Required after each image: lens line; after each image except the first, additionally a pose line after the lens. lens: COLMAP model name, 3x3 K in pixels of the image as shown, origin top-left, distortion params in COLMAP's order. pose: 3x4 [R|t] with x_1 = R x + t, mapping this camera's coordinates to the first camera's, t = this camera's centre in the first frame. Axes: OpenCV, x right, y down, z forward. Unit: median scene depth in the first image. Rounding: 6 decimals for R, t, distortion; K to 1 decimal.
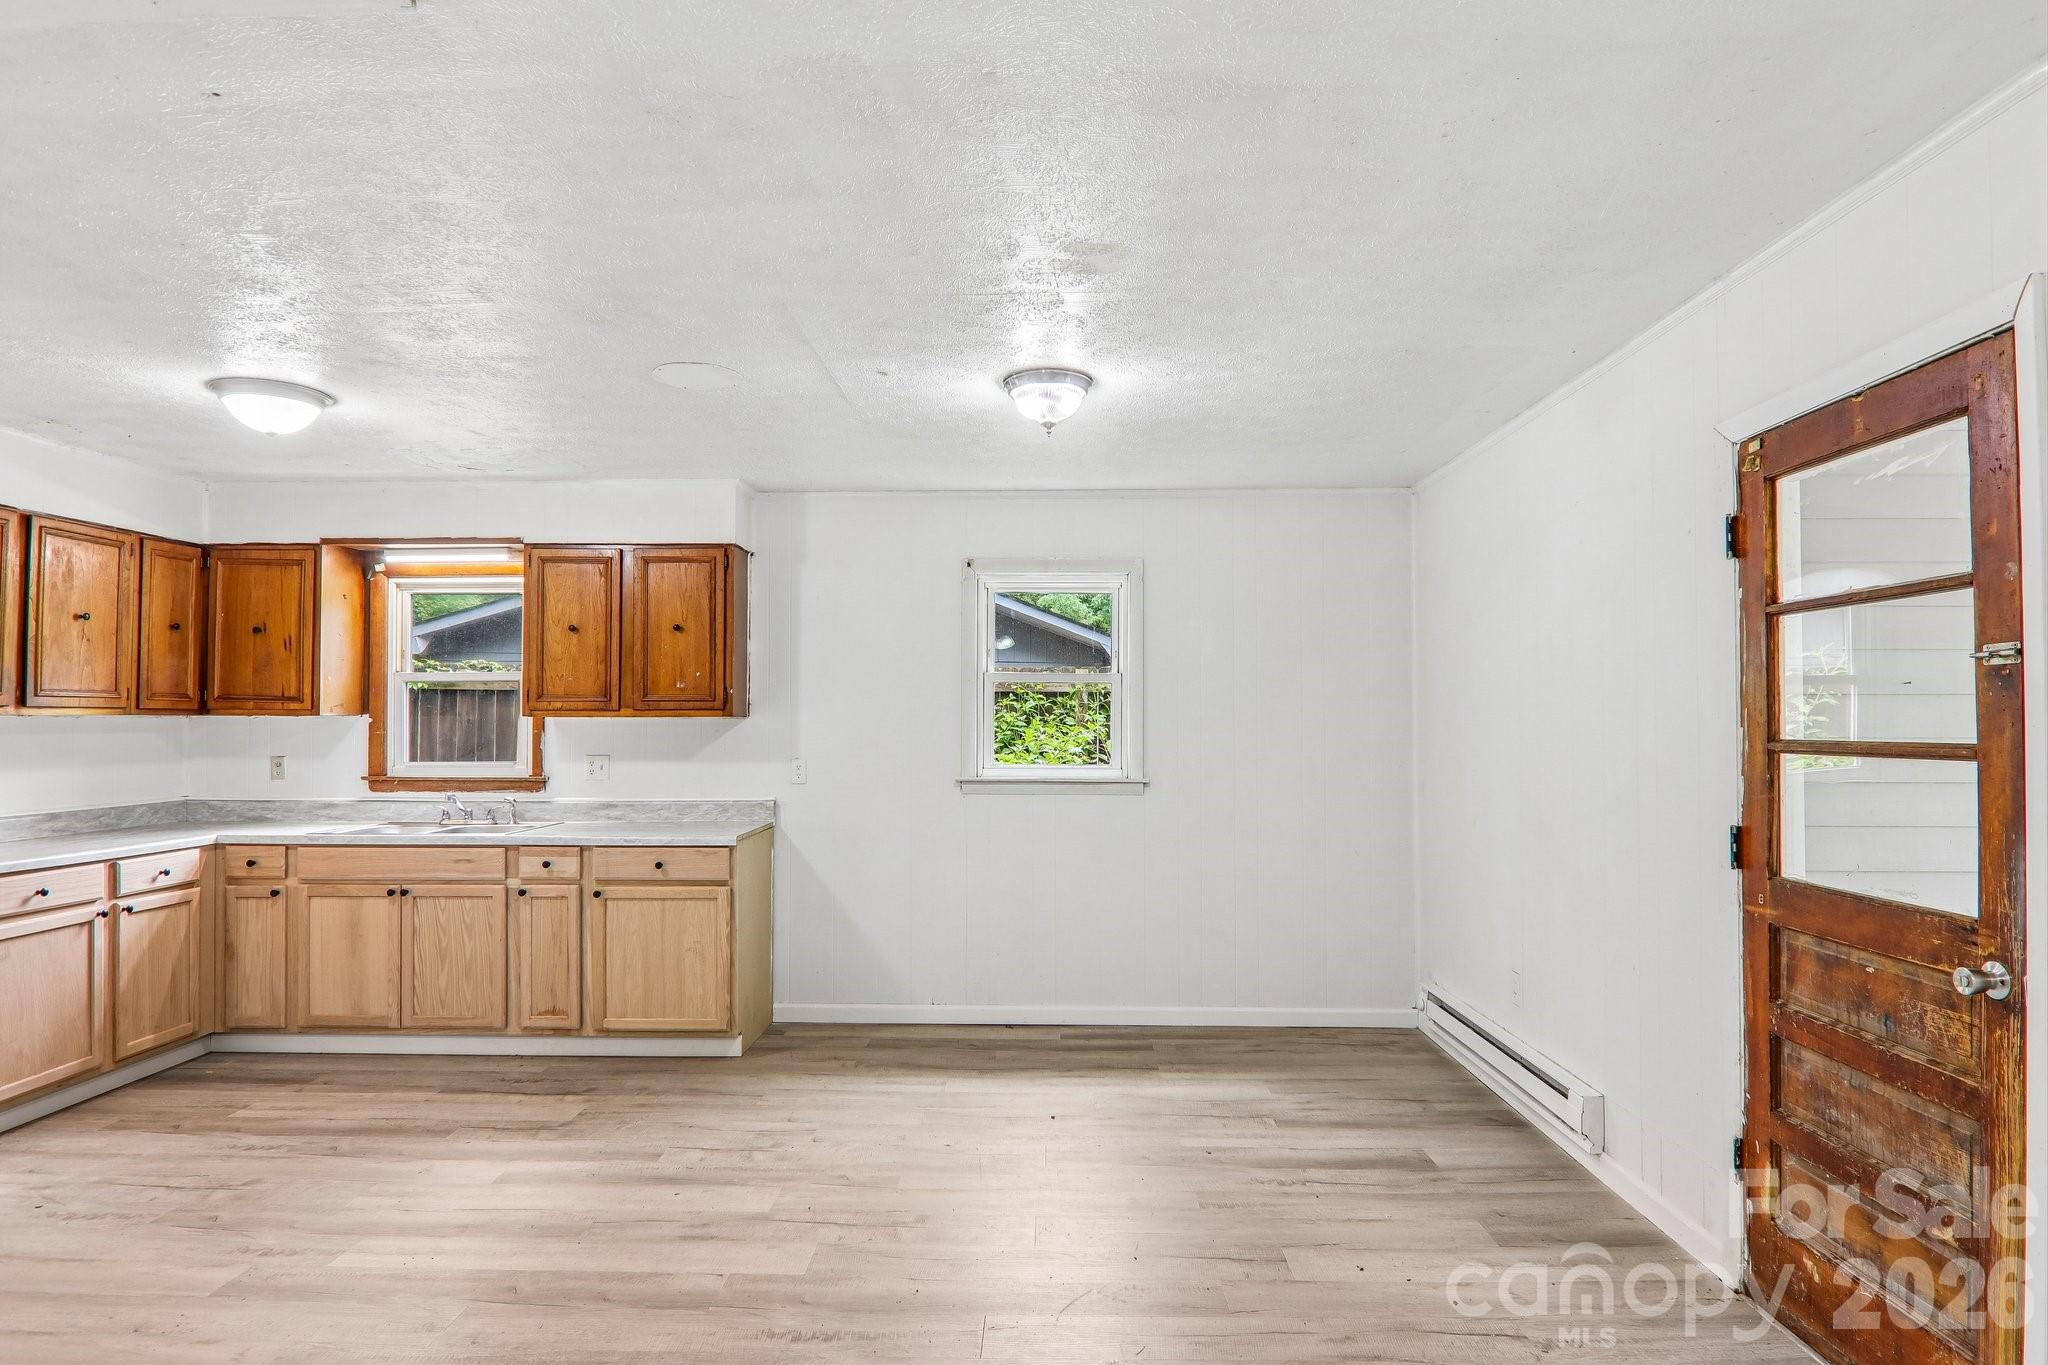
lens RADIAL K [[1133.2, 0, 1026.2], [0, 1133.2, 701.3], [0, 0, 1]] dist [0.005530, -0.020962]
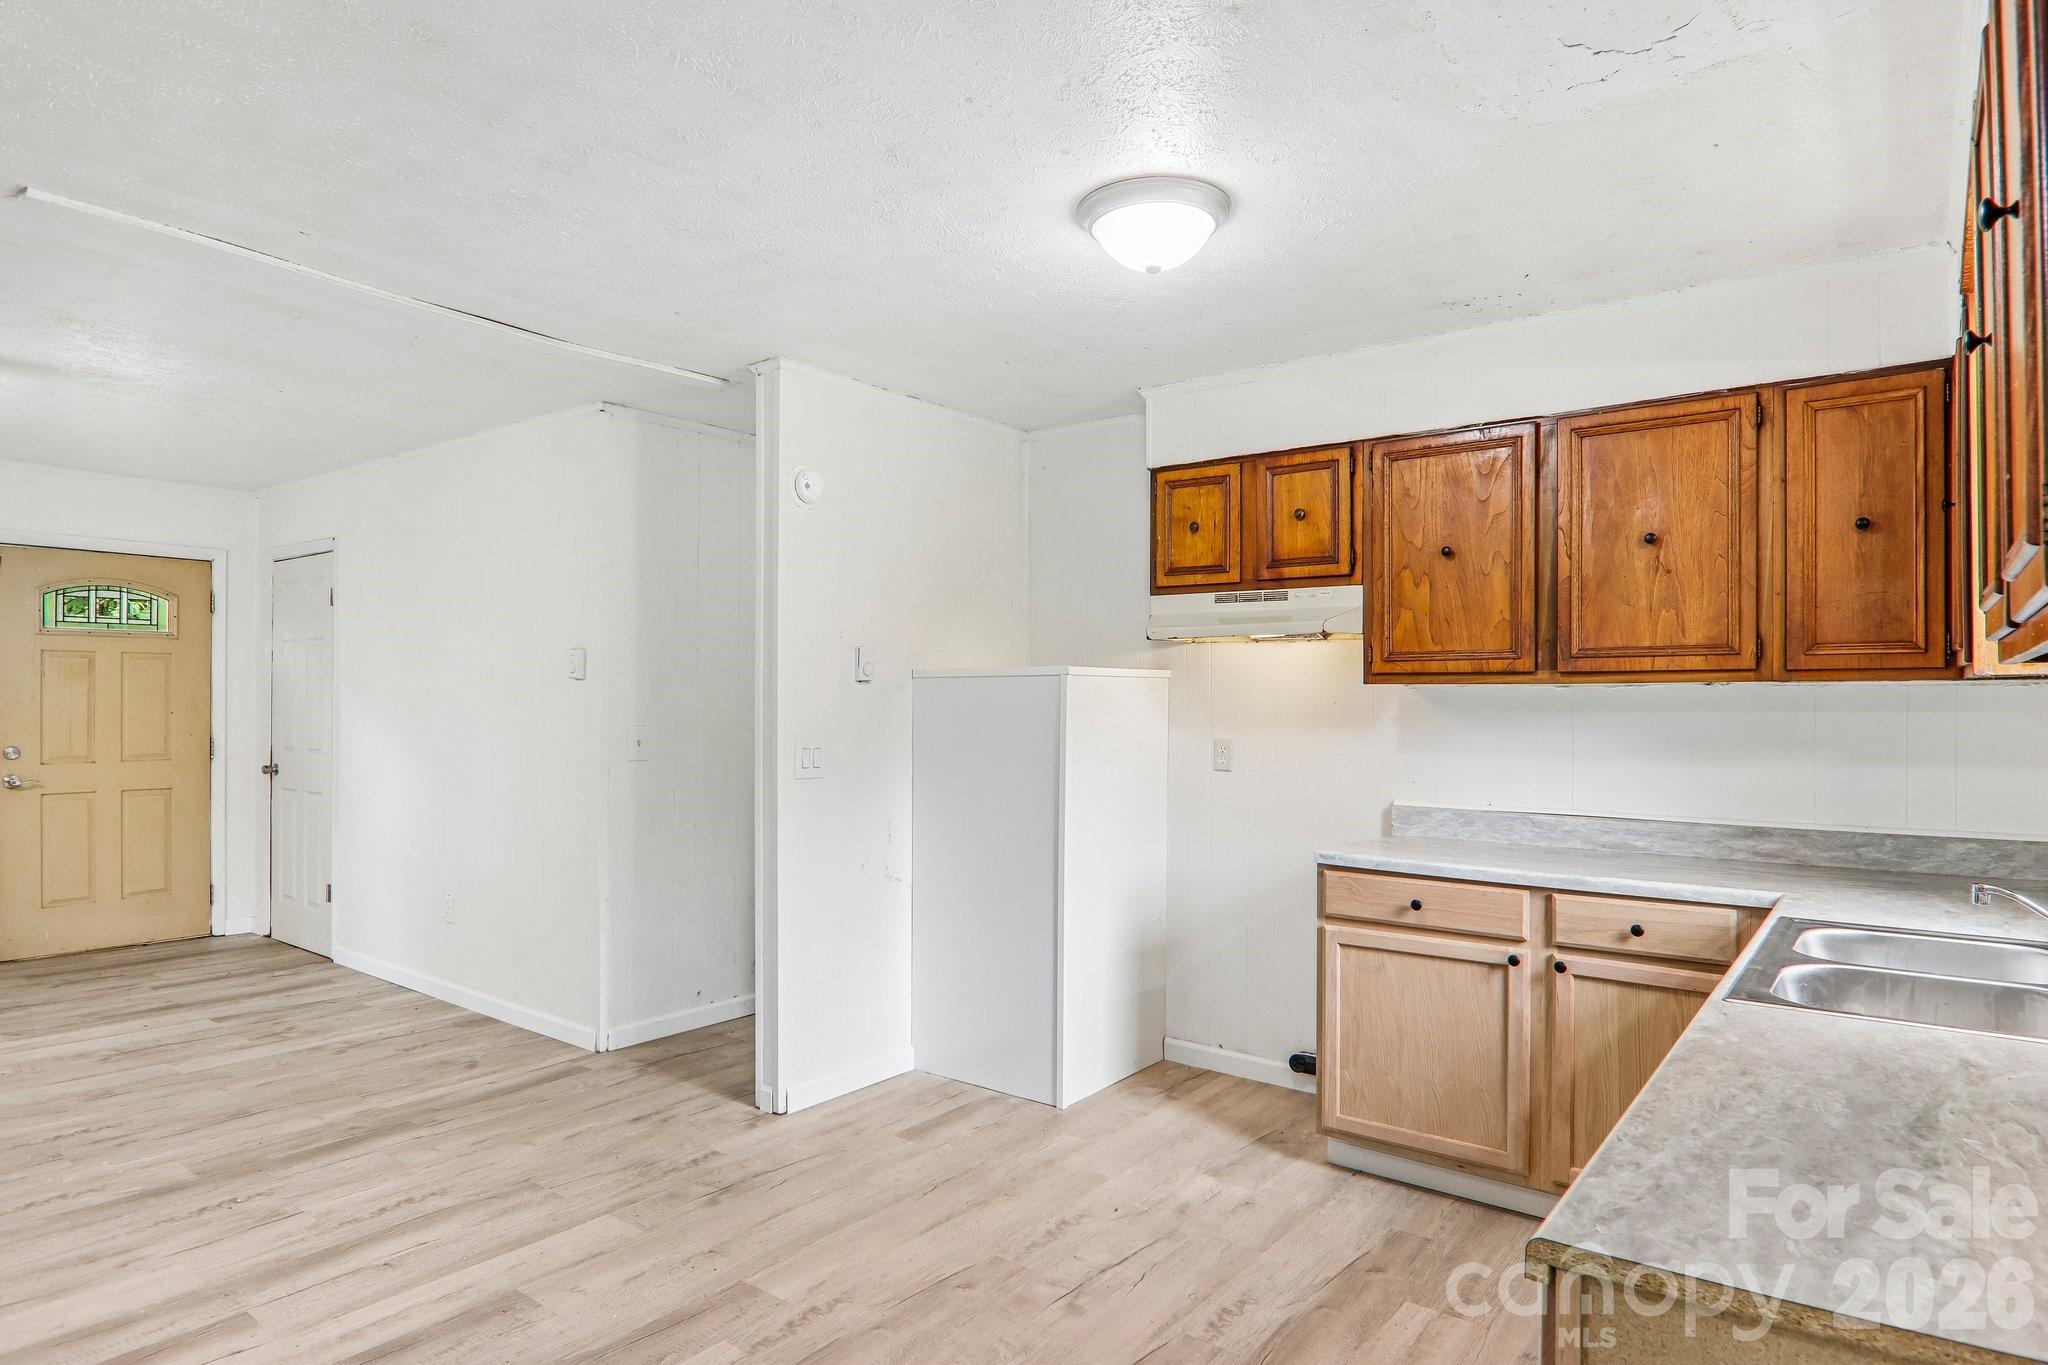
lens RADIAL K [[1162.3, 0, 1026.0], [0, 1162.3, 701.1], [0, 0, 1]] dist [0.006822, -0.021440]
pose [[-0.588866, -0.003324, -0.808224, -0.037341], [0.009545, 0.999893, -0.011066, 0.026354], [0.808174, -0.014231, -0.588772, 1.046429]]
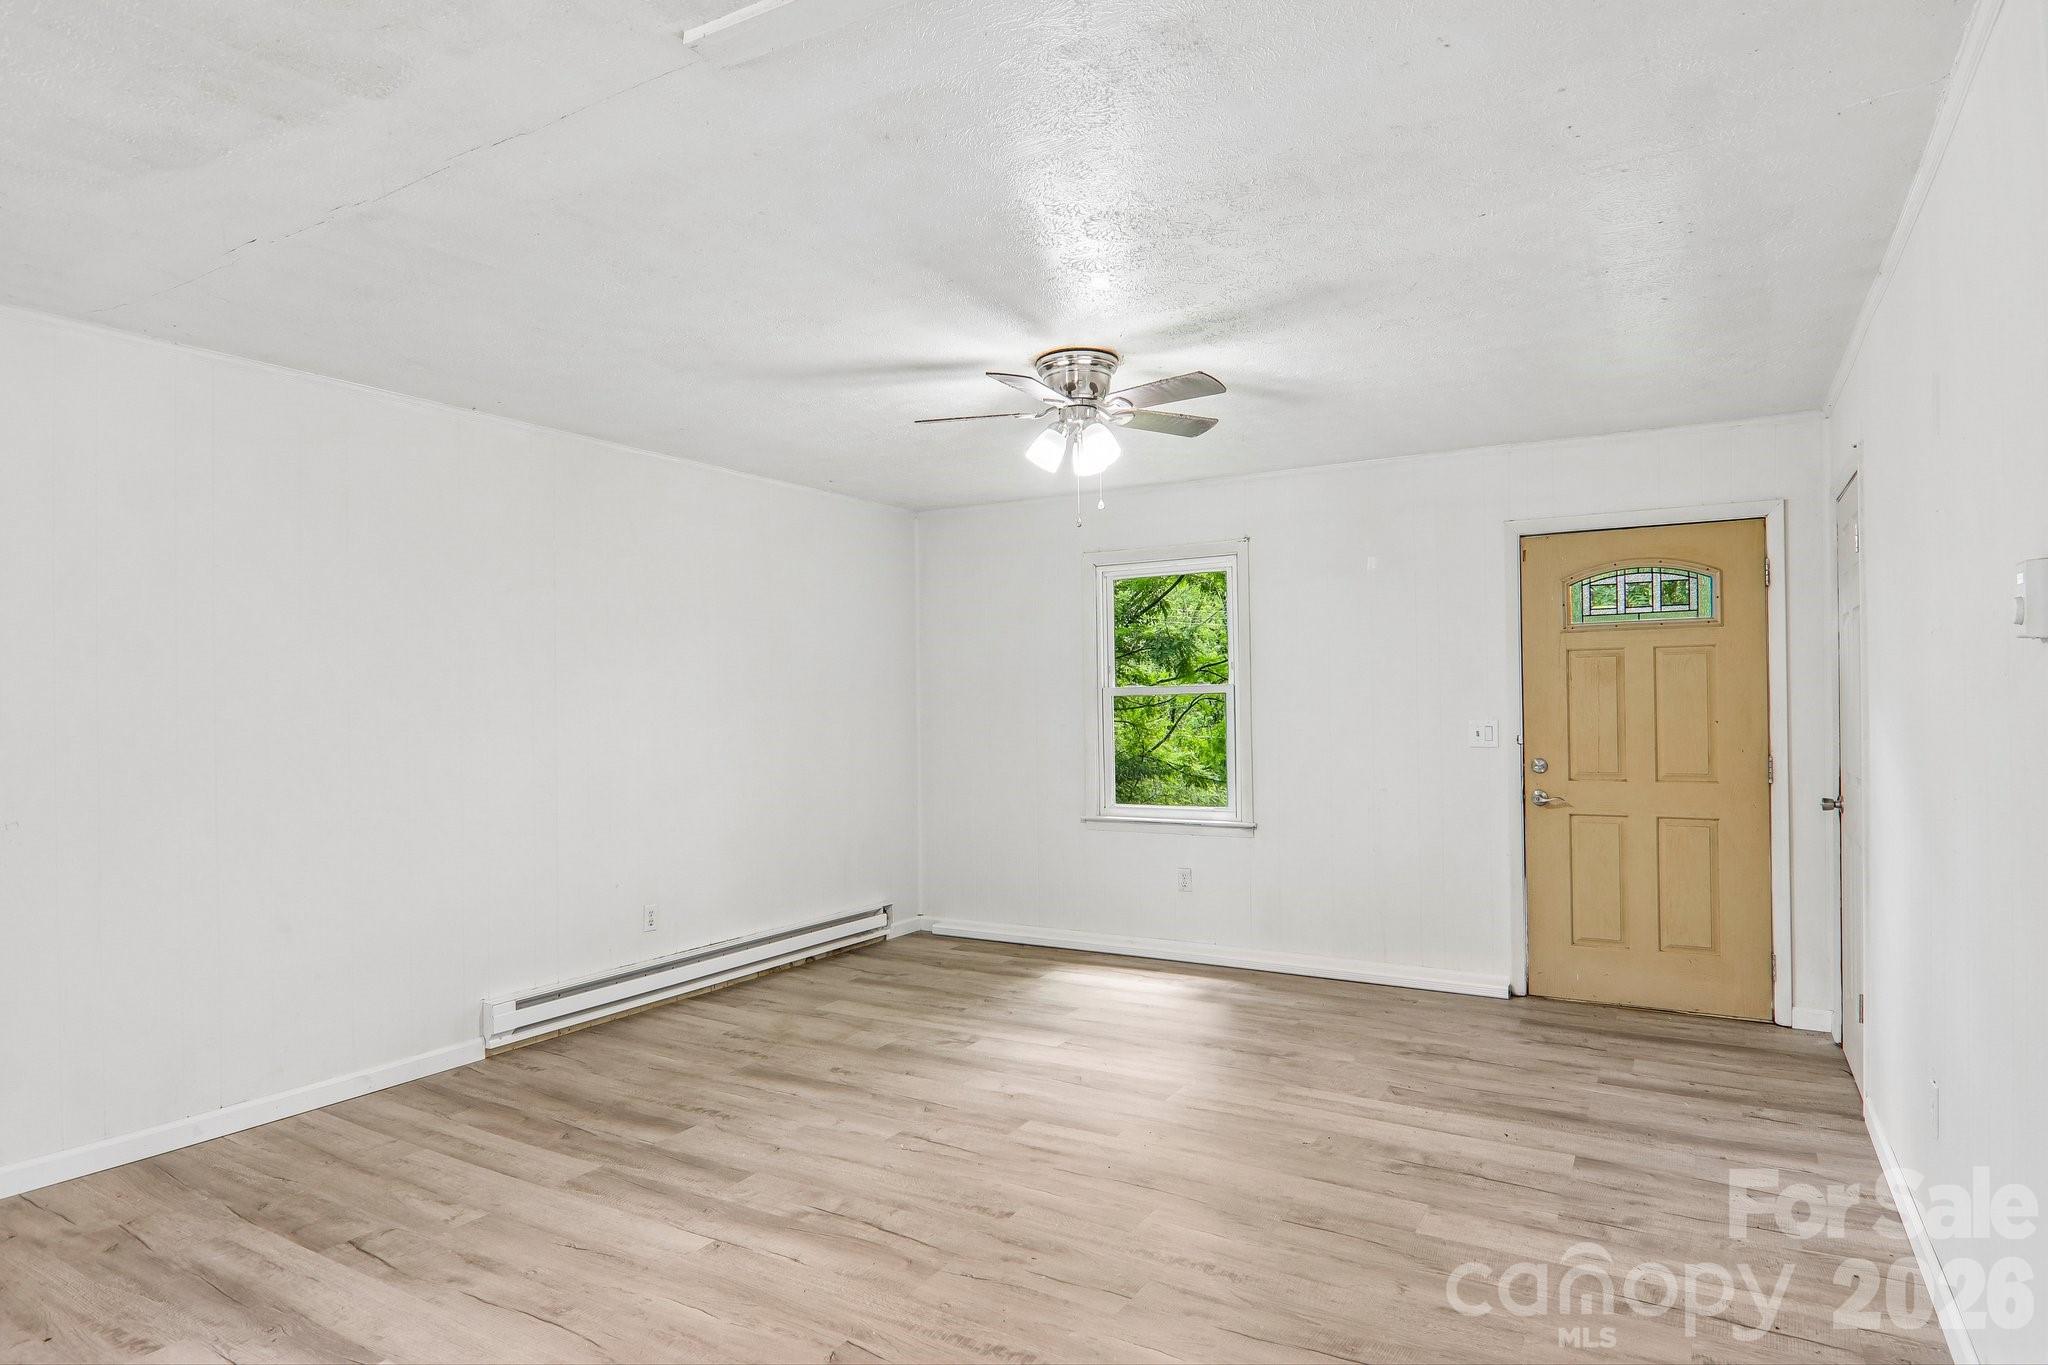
lens RADIAL K [[1133.2, 0, 1026.2], [0, 1133.2, 701.3], [0, 0, 1]] dist [0.005530, -0.020962]
pose [[-0.872789, 0.010733, 0.487979, -0.492910], [-0.001089, 0.999713, -0.023938, 0.022358], [-0.488096, -0.021424, -0.872527, 0.643550]]
